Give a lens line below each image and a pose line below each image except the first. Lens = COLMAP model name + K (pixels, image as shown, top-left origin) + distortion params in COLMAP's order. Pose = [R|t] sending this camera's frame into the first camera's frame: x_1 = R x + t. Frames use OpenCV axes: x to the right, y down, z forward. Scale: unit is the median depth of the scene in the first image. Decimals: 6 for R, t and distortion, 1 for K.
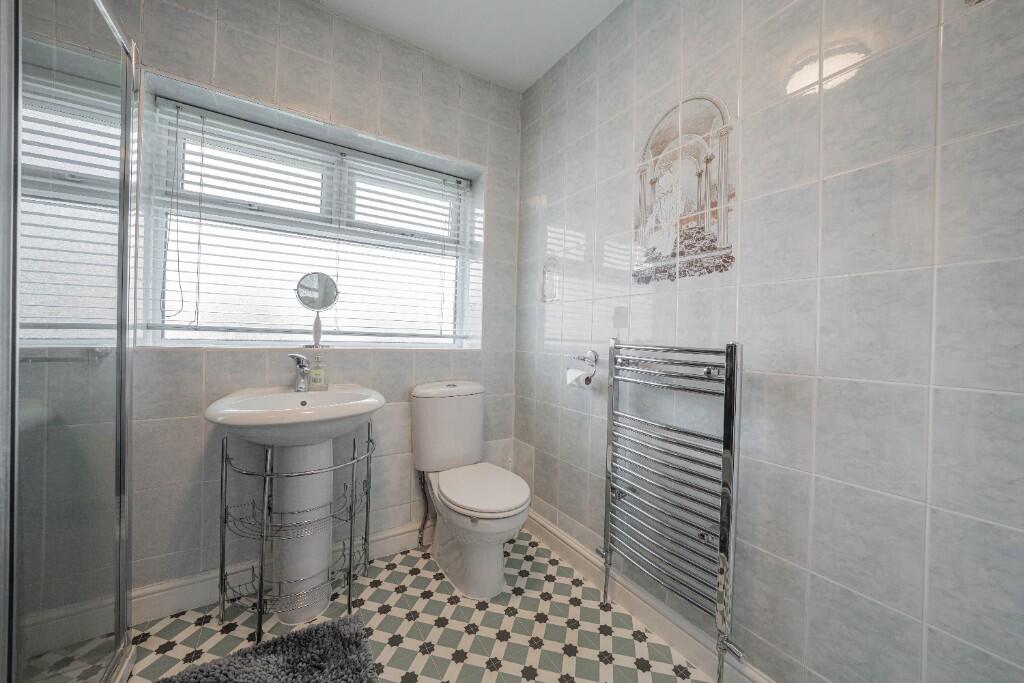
lens RADIAL K [[371.3, 0, 515.1], [0, 371.3, 341.5], [0, 0, 1]] dist [-0.012361, 0.000030]
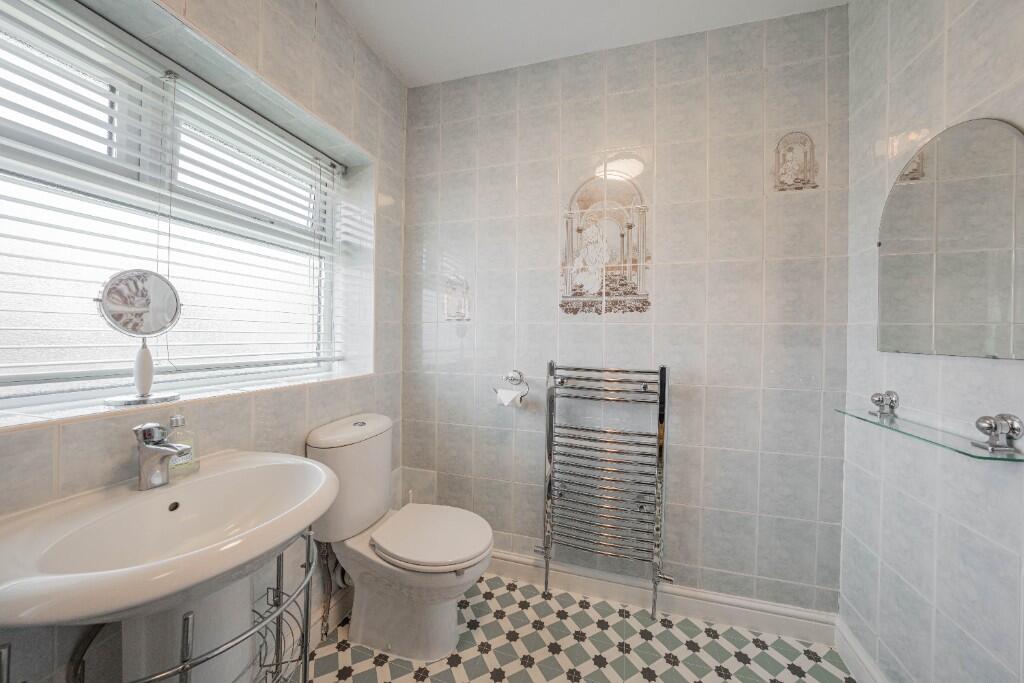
lens RADIAL K [[351.6, 0, 508.6], [0, 351.6, 341.5], [0, 0, 1]] dist [-0.016006, 0.003229]
pose [[0.759303, -0.025135, 0.650252, -0.518327], [0.014124, 0.999655, 0.022148, -0.090012], [-0.650585, -0.007632, 0.759396, 0.259517]]
